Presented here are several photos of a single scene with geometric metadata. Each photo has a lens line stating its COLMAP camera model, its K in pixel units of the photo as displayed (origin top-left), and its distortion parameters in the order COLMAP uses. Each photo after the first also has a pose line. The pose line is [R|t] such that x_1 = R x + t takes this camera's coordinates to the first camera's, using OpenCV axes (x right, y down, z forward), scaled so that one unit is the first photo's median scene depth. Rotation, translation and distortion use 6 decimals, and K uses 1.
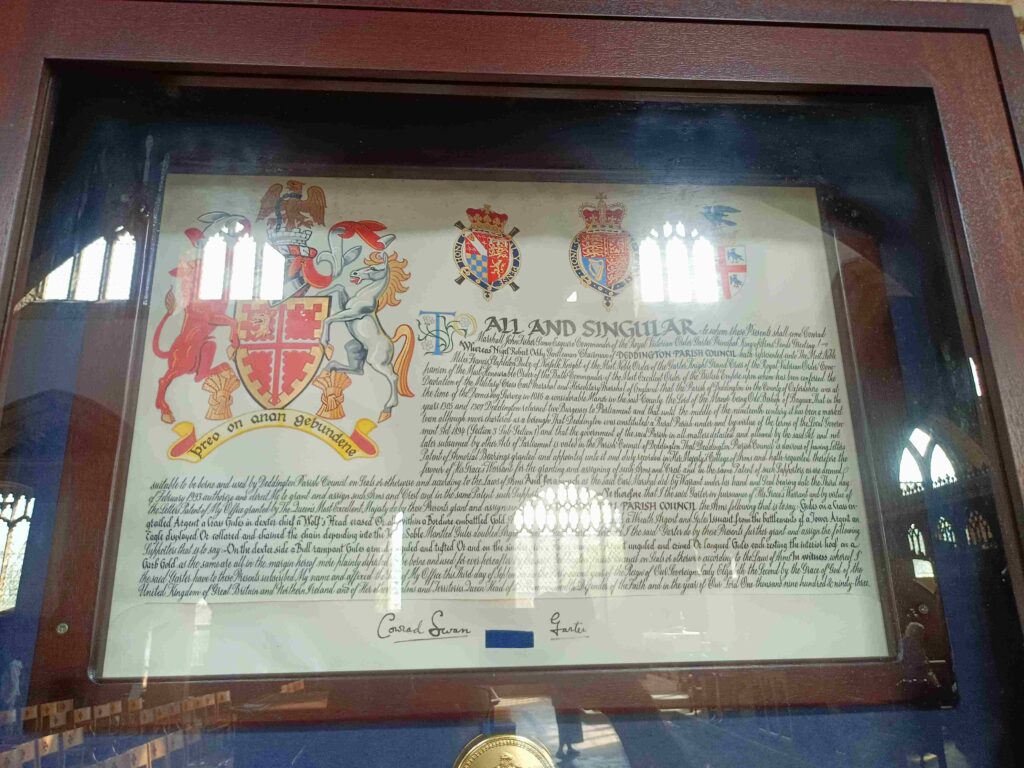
lens RADIAL K [[760.4, 0, 509.3], [0, 760.4, 377.4], [0, 0, 1]] dist [0.029983, -0.023087]
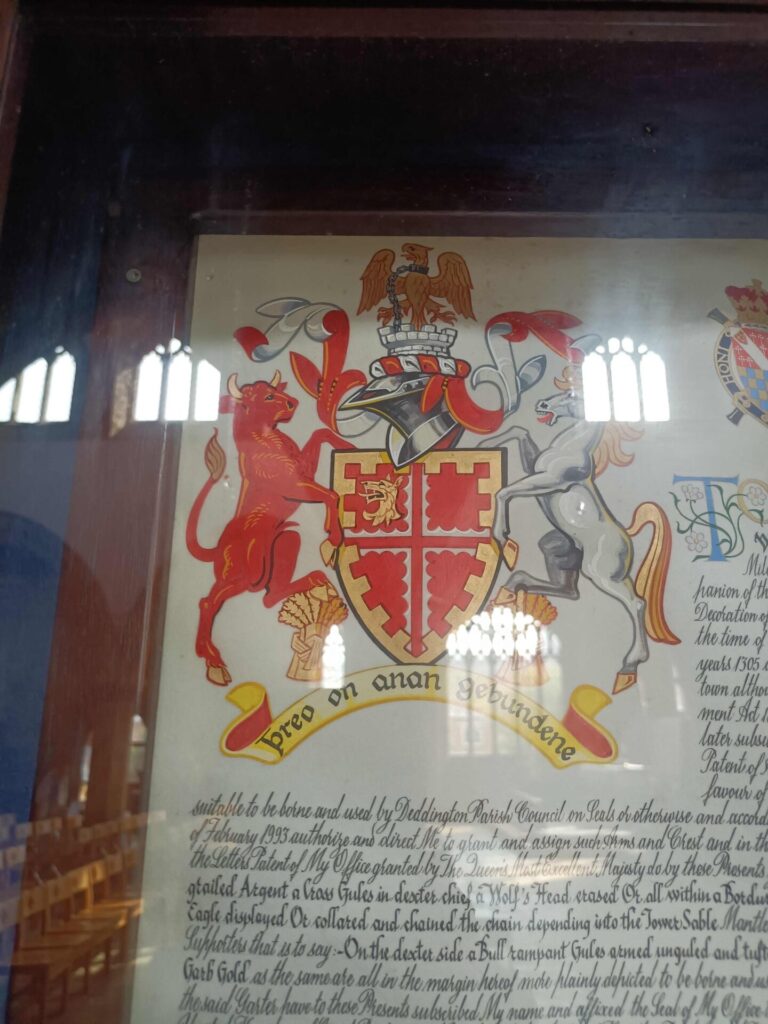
lens RADIAL K [[760.4, 0, 381.9], [0, 760.4, 509.4], [0, 0, 1]] dist [0.029983, -0.023087]
pose [[0.997681, 0.005680, -0.067828, -0.291204], [-0.004485, 0.999832, 0.017758, -0.073970], [0.067918, -0.017412, 0.997539, 0.462853]]
